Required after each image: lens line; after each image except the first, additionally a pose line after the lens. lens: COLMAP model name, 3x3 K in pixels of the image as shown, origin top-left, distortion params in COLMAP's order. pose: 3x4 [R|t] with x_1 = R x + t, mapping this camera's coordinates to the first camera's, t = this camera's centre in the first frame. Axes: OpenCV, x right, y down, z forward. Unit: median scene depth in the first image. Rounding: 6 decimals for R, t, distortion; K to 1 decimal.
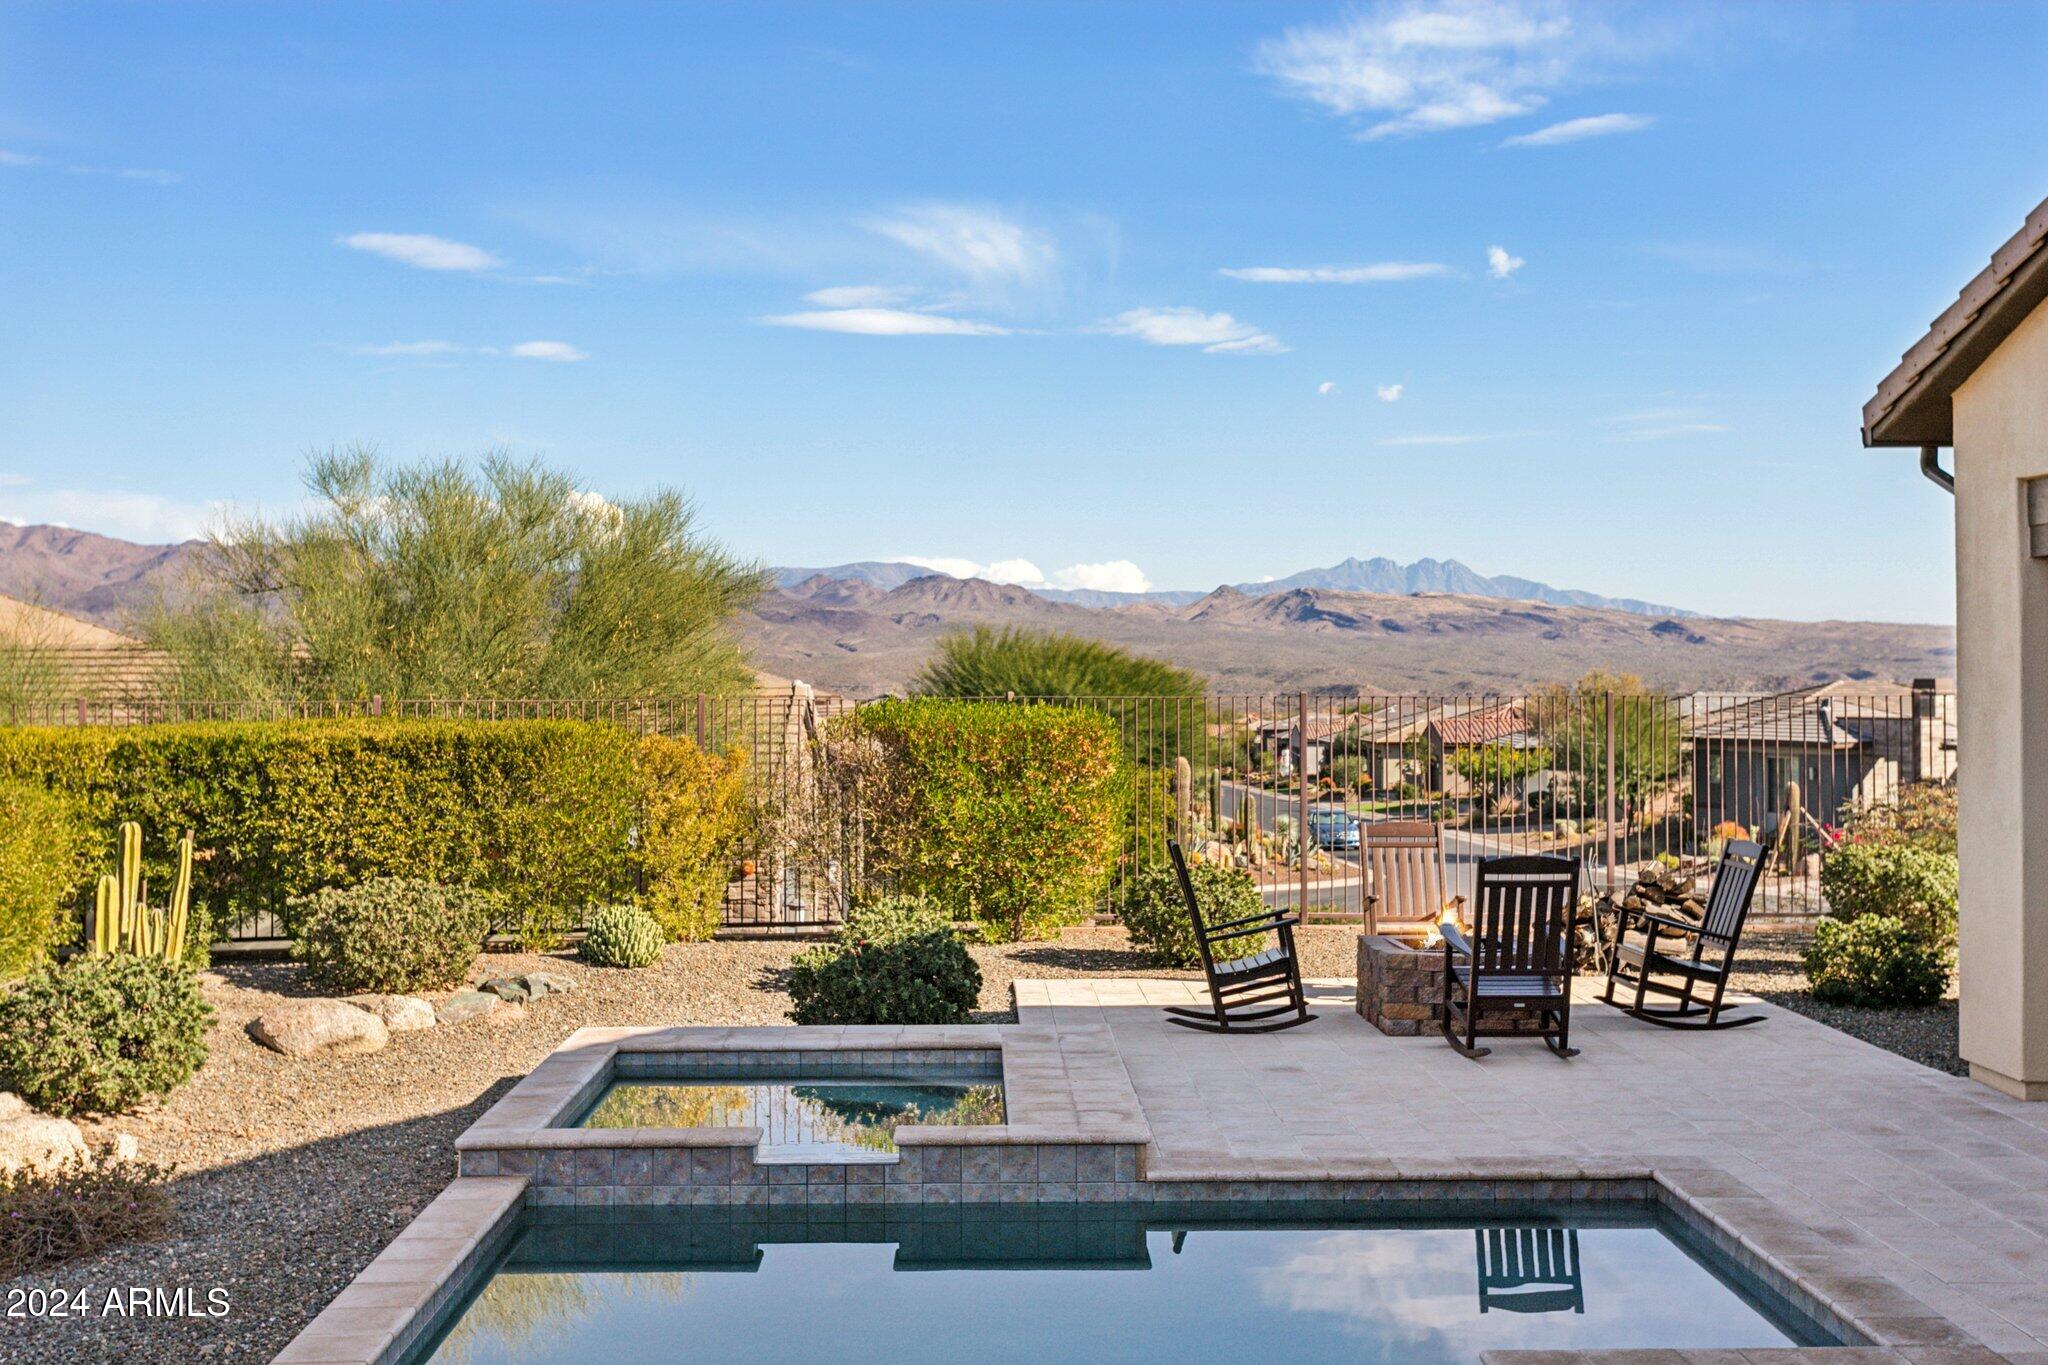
lens RADIAL K [[2295.7, 0, 1038.8], [0, 2295.7, 676.5], [0, 0, 1]] dist [0.005236, 0.000000]
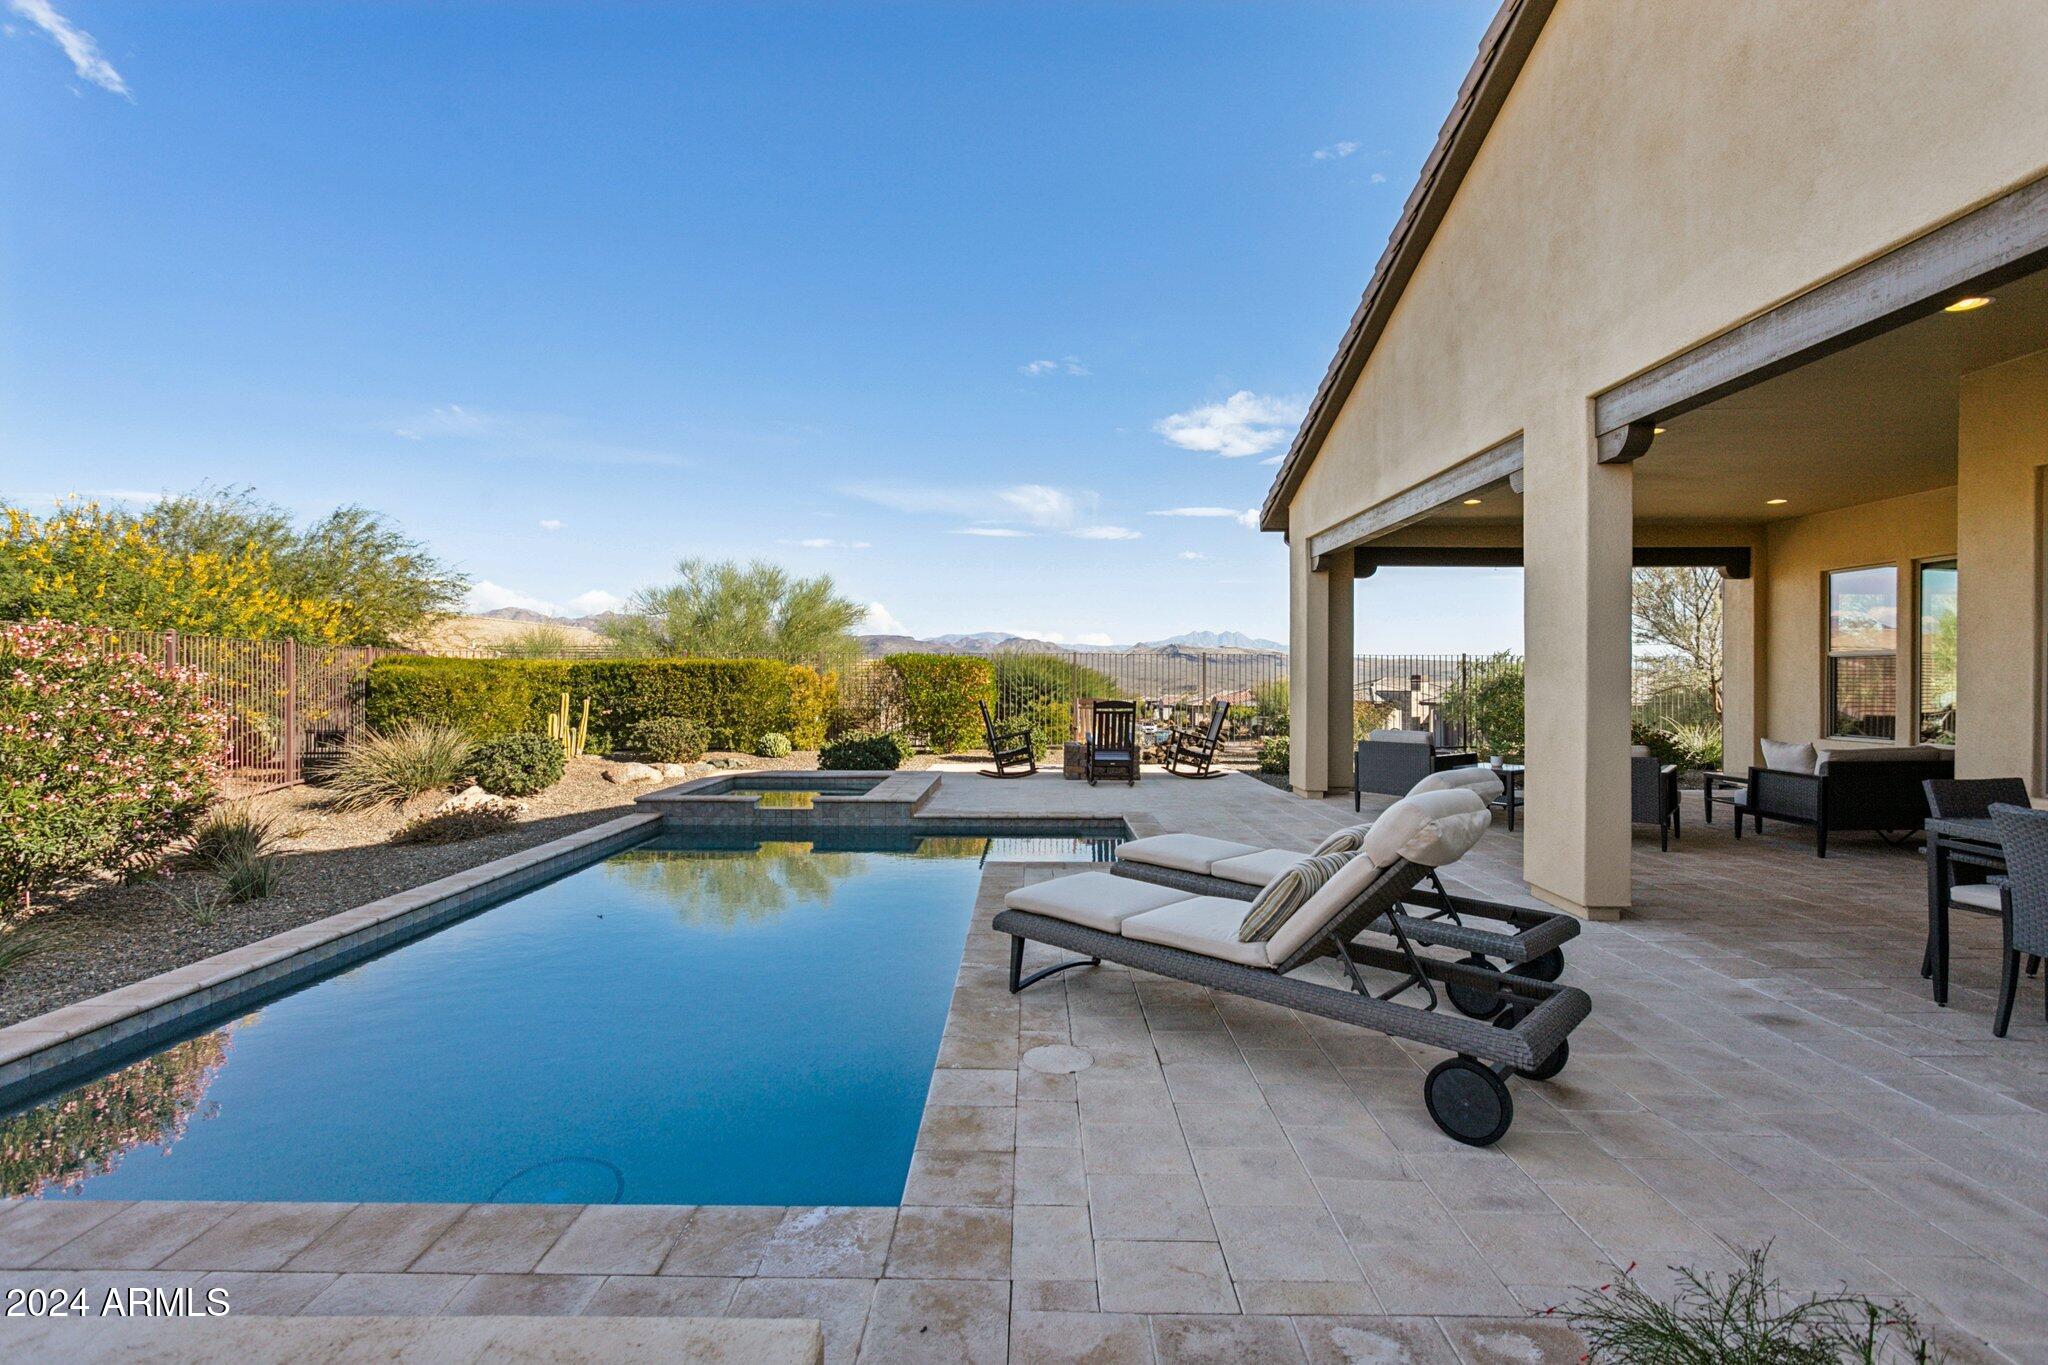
lens RADIAL K [[973.5, 0, 1025.2], [0, 973.5, 674.6], [0, 0, 1]] dist [-0.000205, 0.001372]
pose [[0.999343, 0.003431, -0.036076, 0.133889], [-0.003678, 0.999970, -0.006770, 0.049296], [0.036052, 0.006898, 0.999326, -0.020277]]
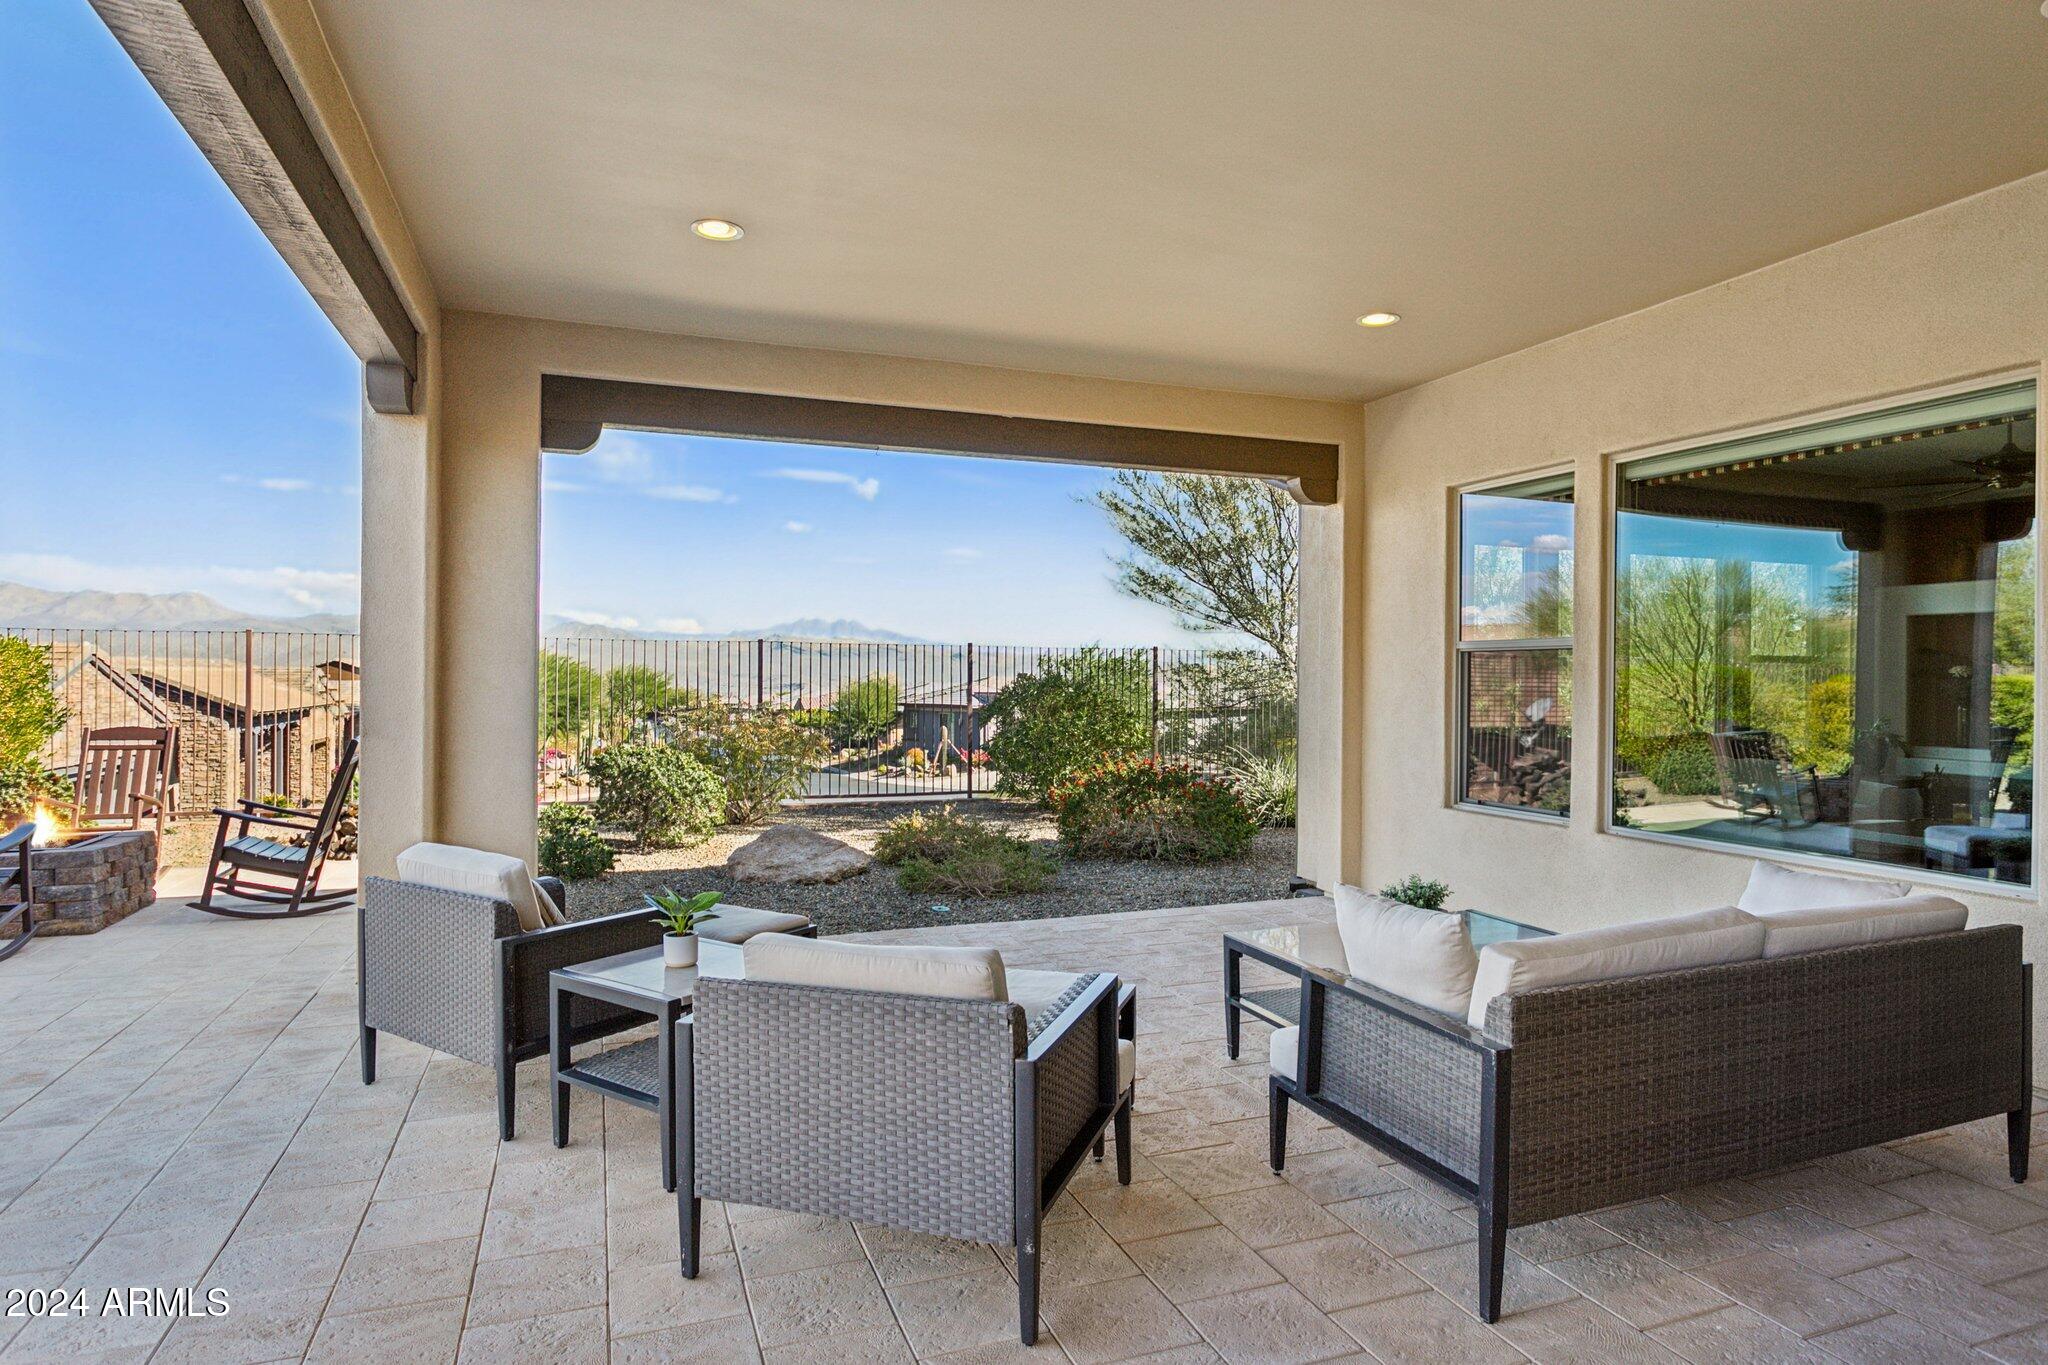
lens RADIAL K [[1166.0, 0, 1024.4], [0, 1166.0, 671.6], [0, 0, 1]] dist [-0.024545, 0.001369]
pose [[0.948189, 0.009220, 0.317574, 0.418398], [-0.007141, 0.999945, -0.007710, 0.041168], [-0.317628, 0.005043, 0.948202, 0.374508]]
